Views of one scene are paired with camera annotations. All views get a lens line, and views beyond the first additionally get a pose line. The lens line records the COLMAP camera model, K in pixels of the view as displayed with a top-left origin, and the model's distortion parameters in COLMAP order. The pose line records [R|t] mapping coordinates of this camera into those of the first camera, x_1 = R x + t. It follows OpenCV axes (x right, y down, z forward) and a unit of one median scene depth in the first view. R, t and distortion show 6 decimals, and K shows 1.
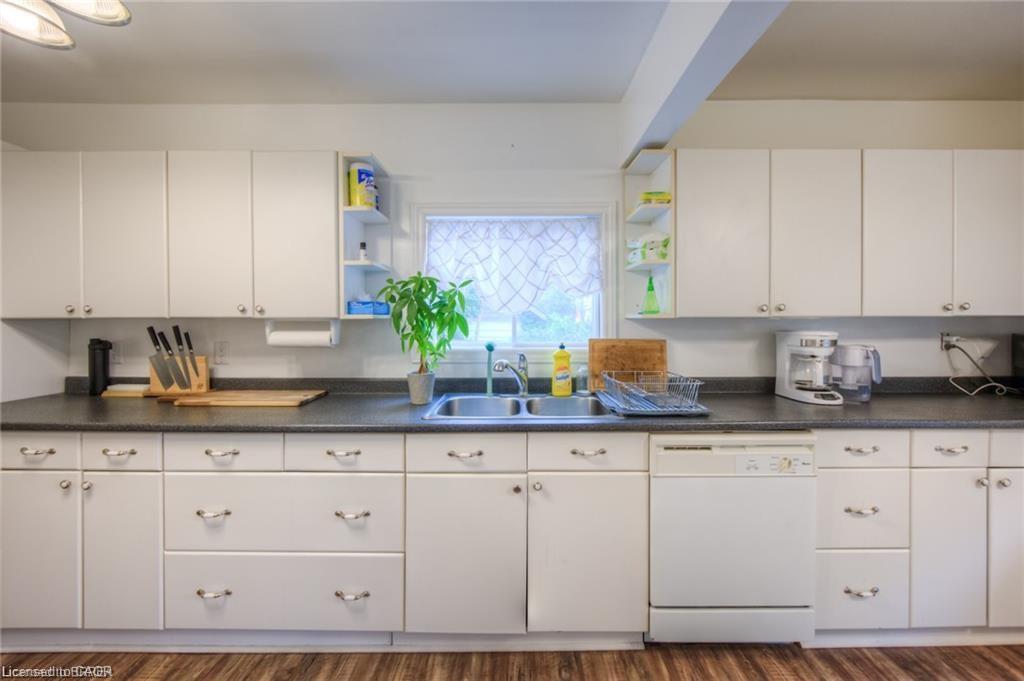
lens RADIAL K [[399.9, 0, 513.0], [0, 399.9, 322.8], [0, 0, 1]] dist [-0.002565, -0.000414]
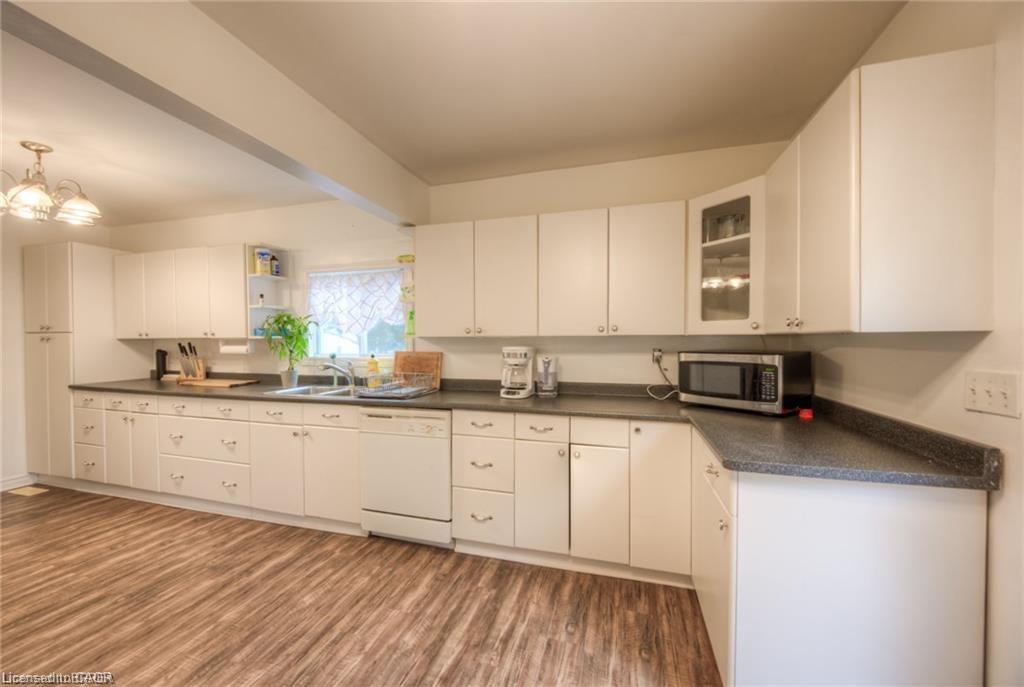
lens RADIAL K [[409.1, 0, 512.0], [0, 409.1, 343.5], [0, 0, 1]] dist [0.000757, -0.000016]
pose [[0.955464, 0.001598, -0.295103, 1.111085], [0.001756, 0.999937, 0.011101, -0.005965], [0.295102, -0.011125, 0.955401, -0.348071]]
